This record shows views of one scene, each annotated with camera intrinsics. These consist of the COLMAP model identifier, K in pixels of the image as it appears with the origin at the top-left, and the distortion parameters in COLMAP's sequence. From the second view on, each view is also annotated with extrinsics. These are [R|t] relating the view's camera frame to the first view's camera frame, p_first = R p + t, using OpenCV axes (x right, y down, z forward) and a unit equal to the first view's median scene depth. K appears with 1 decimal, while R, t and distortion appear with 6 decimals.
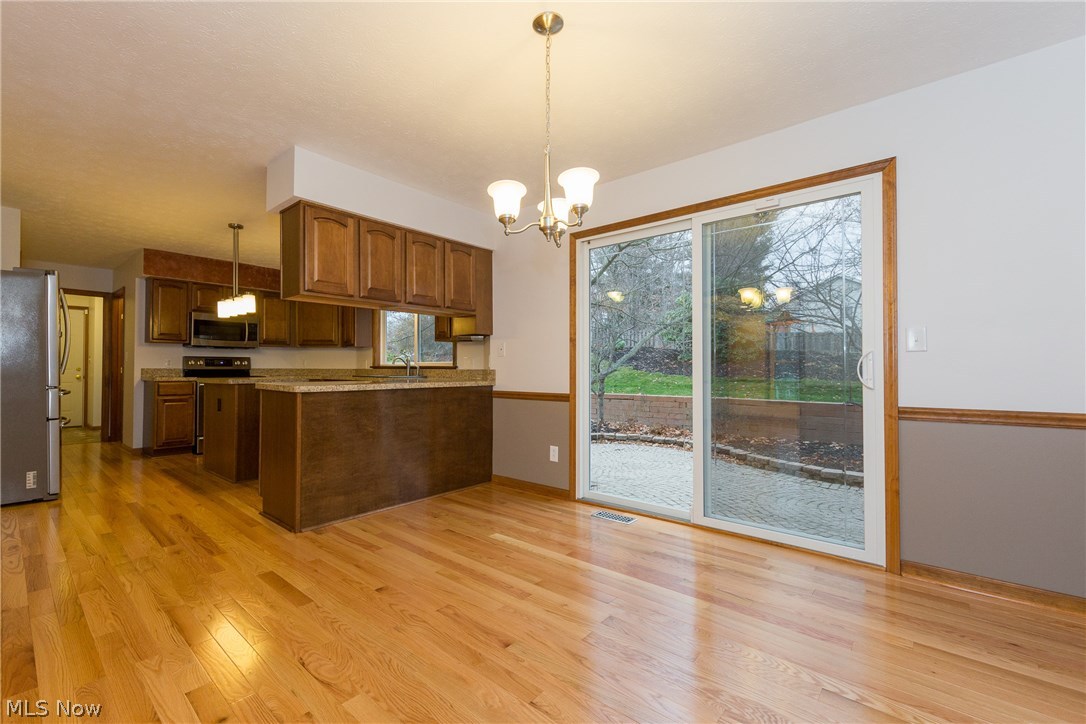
lens RADIAL K [[459.8, 0, 531.9], [0, 459.8, 363.3], [0, 0, 1]] dist [-0.000257, -0.000131]
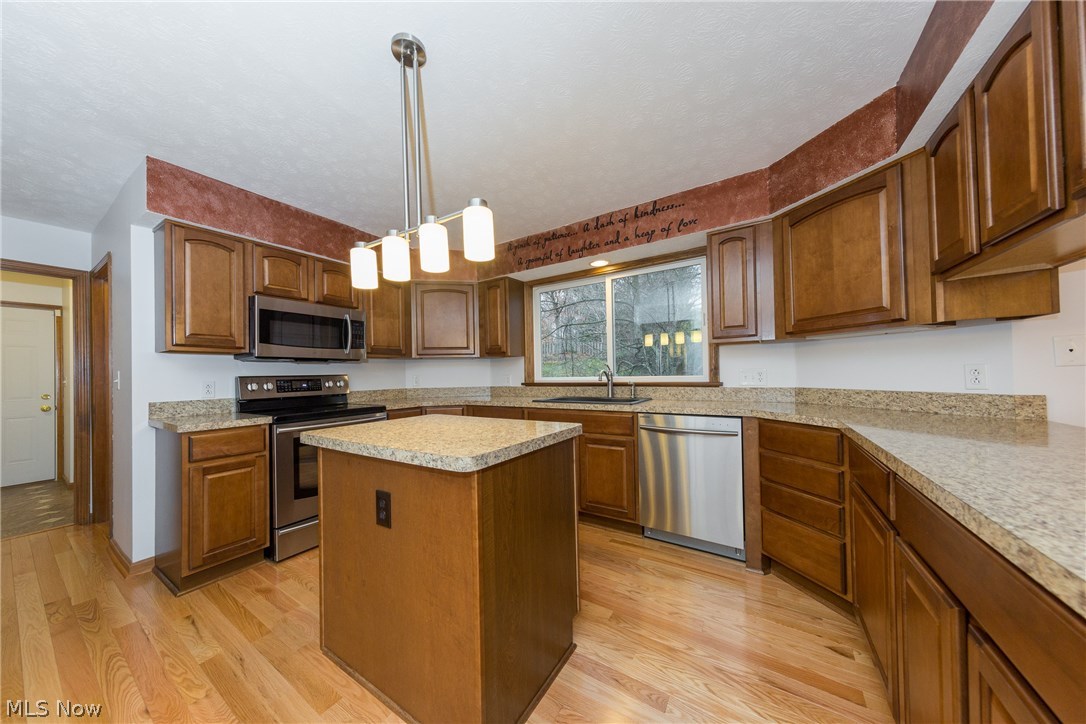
lens RADIAL K [[339.7, 0, 550.5], [0, 339.7, 370.5], [0, 0, 1]] dist [0.000204, -0.000054]
pose [[0.987964, -0.021856, 0.153133, -0.457034], [0.021369, 0.999760, 0.004828, -0.017010], [-0.153201, -0.001497, 0.988194, 0.548466]]
